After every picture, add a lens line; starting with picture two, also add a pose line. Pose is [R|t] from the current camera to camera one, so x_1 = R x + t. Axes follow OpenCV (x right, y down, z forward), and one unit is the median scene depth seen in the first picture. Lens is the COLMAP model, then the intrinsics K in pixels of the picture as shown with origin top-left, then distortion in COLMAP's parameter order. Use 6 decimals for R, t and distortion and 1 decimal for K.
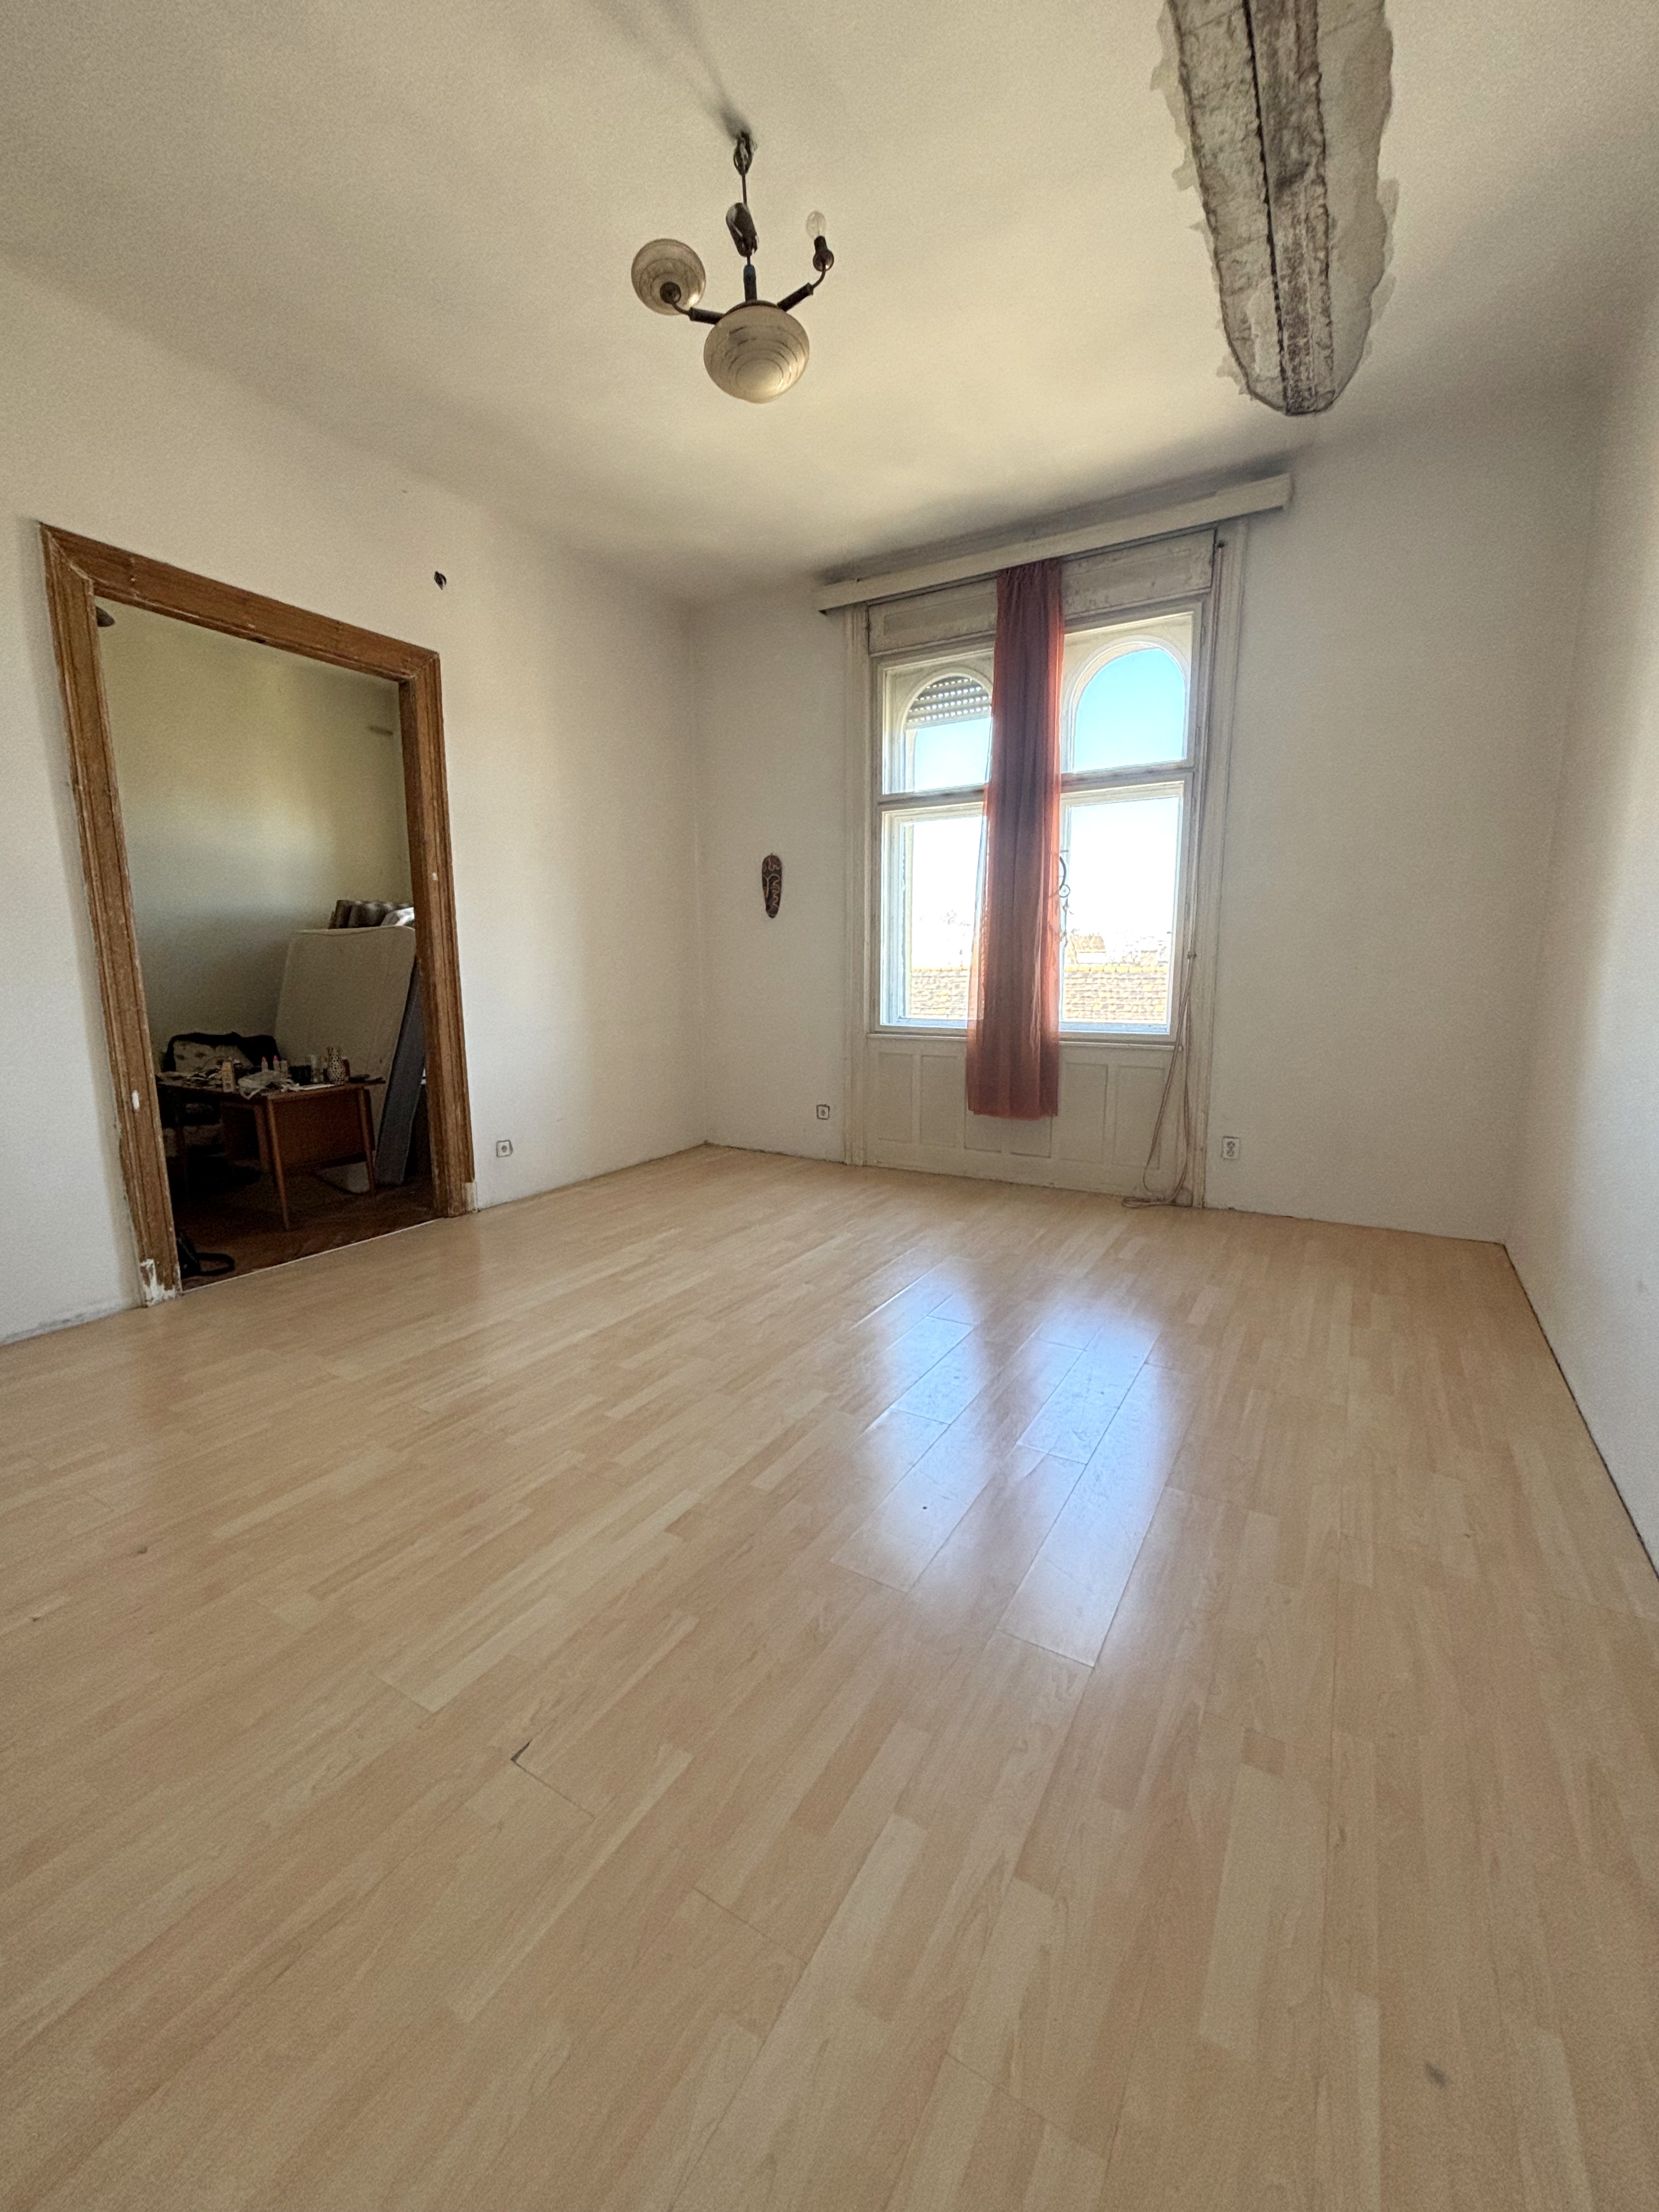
lens RADIAL K [[881.9, 0, 821.2], [0, 881.9, 1104.7], [0, 0, 1]] dist [-0.003273, 0.000750]
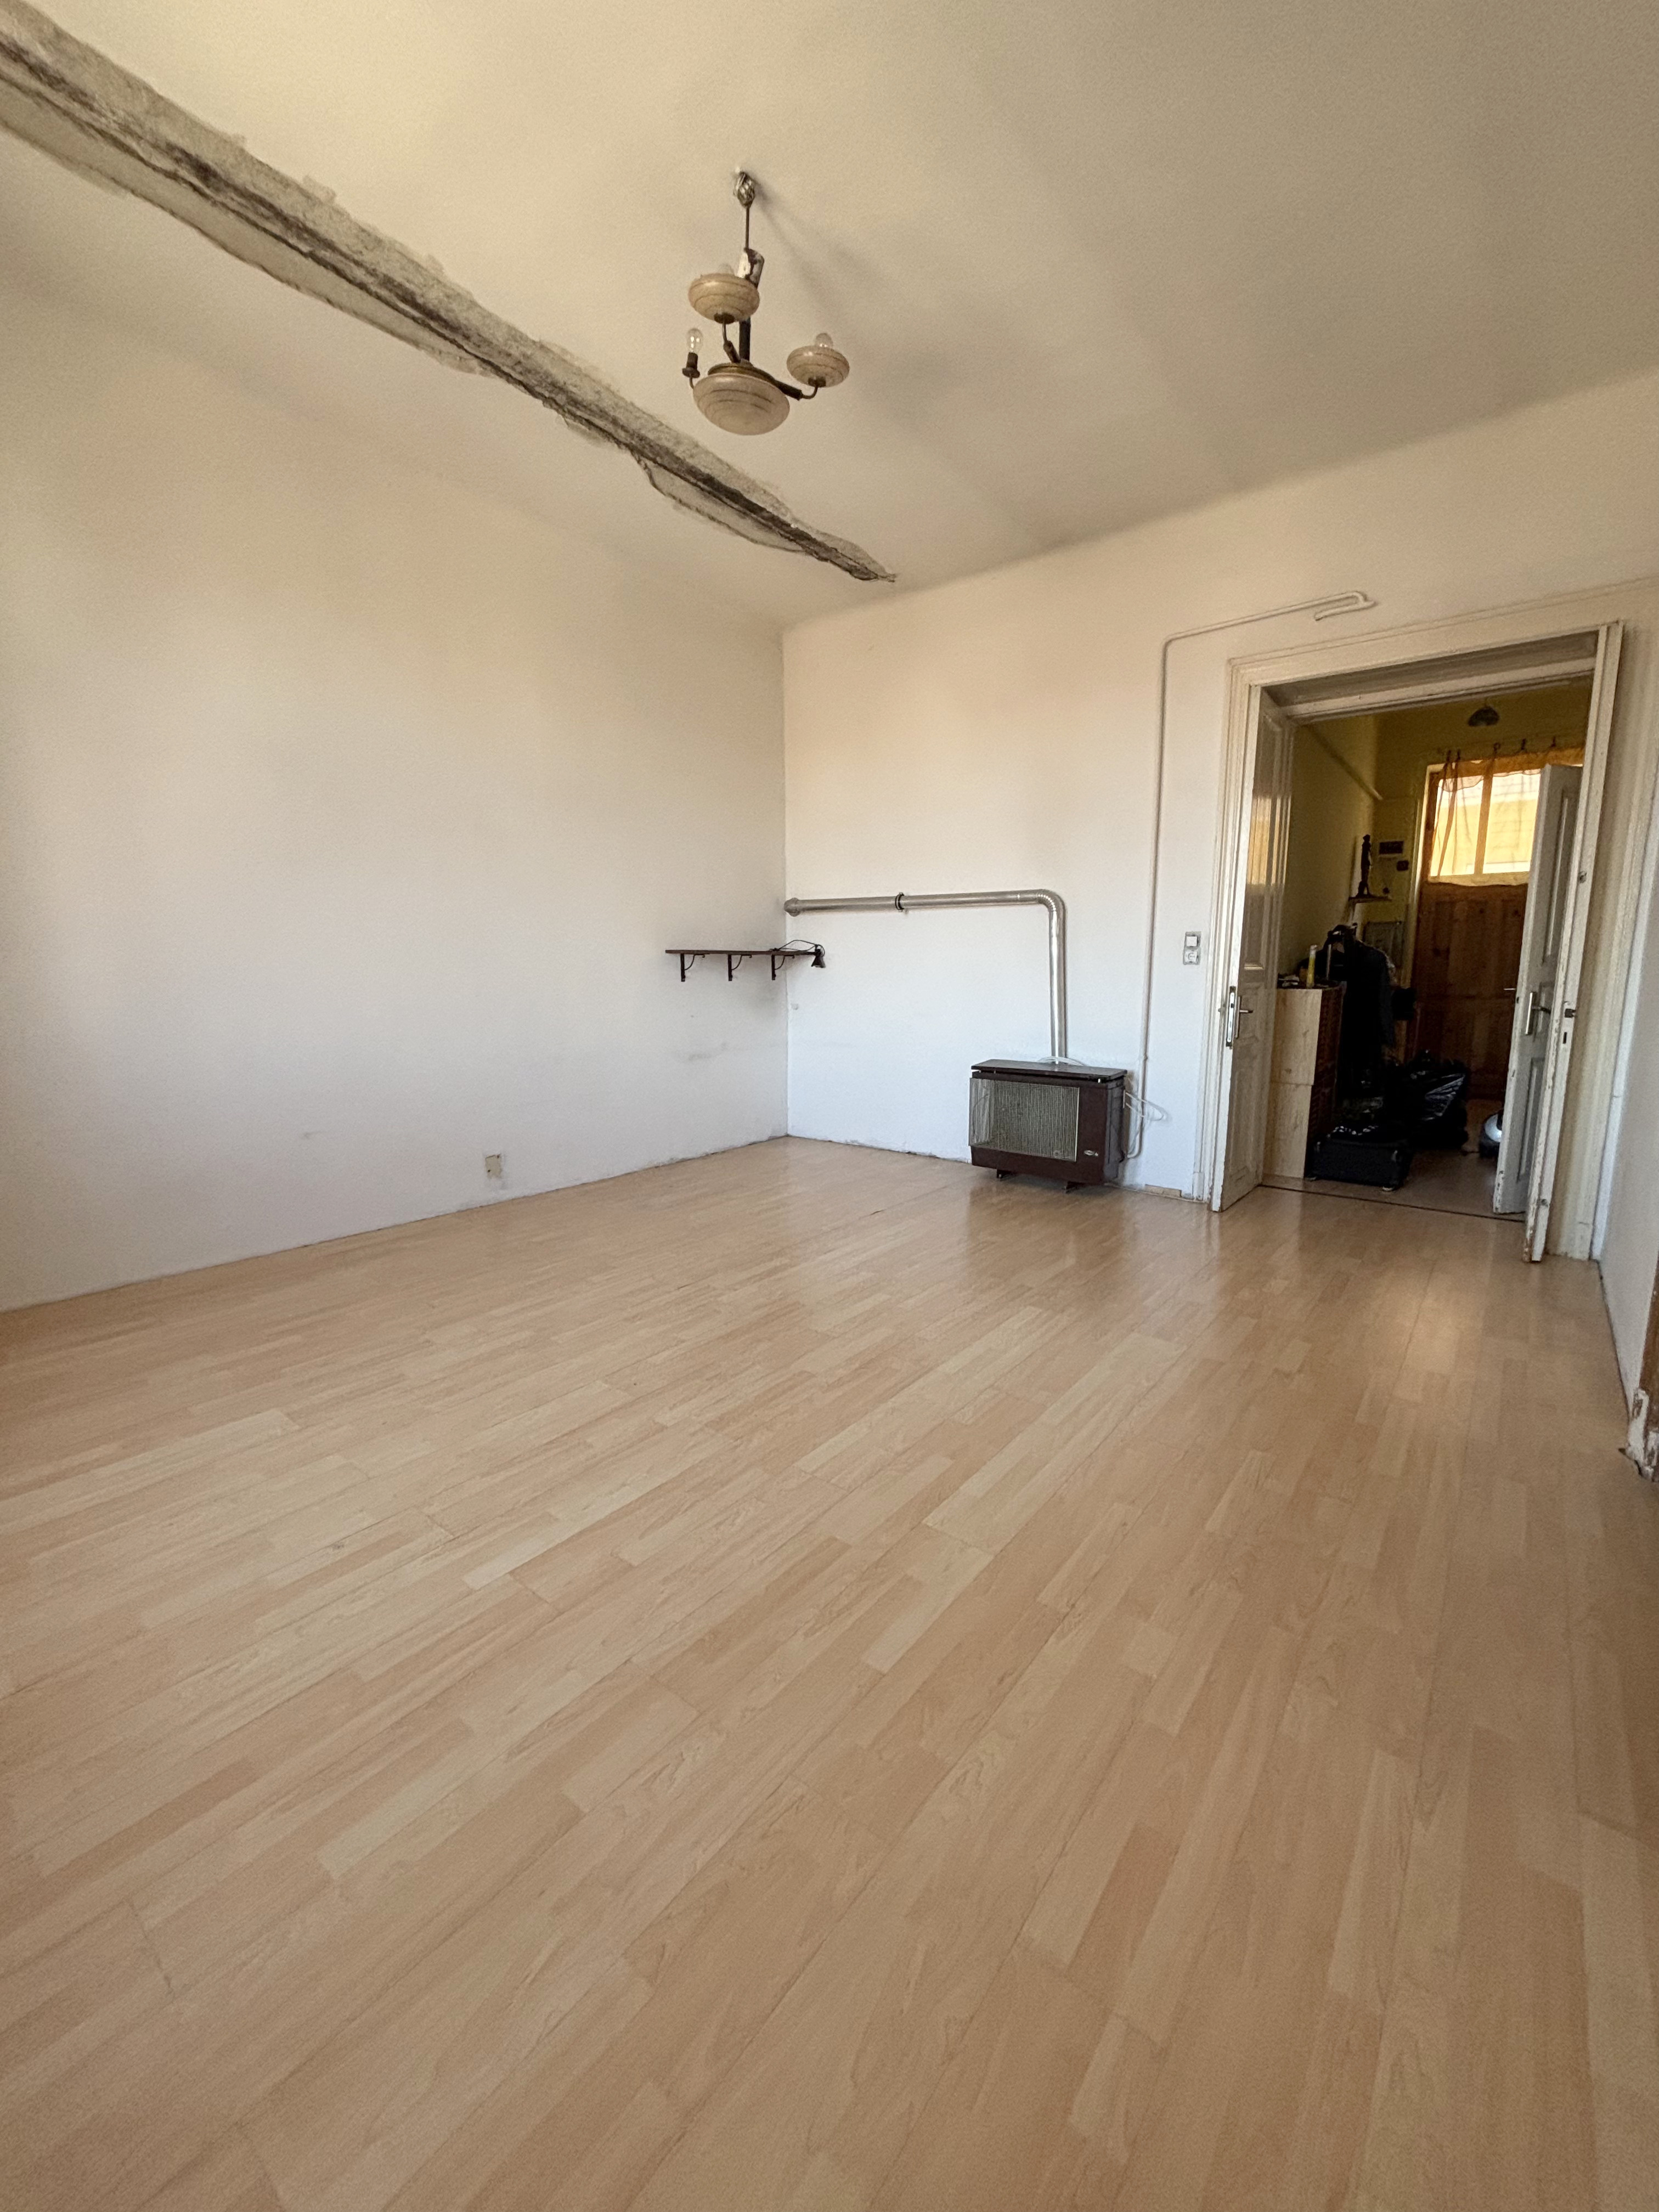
lens RADIAL K [[881.9, 0, 824.5], [0, 881.9, 1117.3], [0, 0, 1]] dist [-0.003273, 0.000750]
pose [[-0.991897, -0.017670, 0.125811, -0.215068], [0.023253, 0.948301, 0.316519, -0.227073], [-0.124900, 0.316880, -0.940206, 1.516240]]
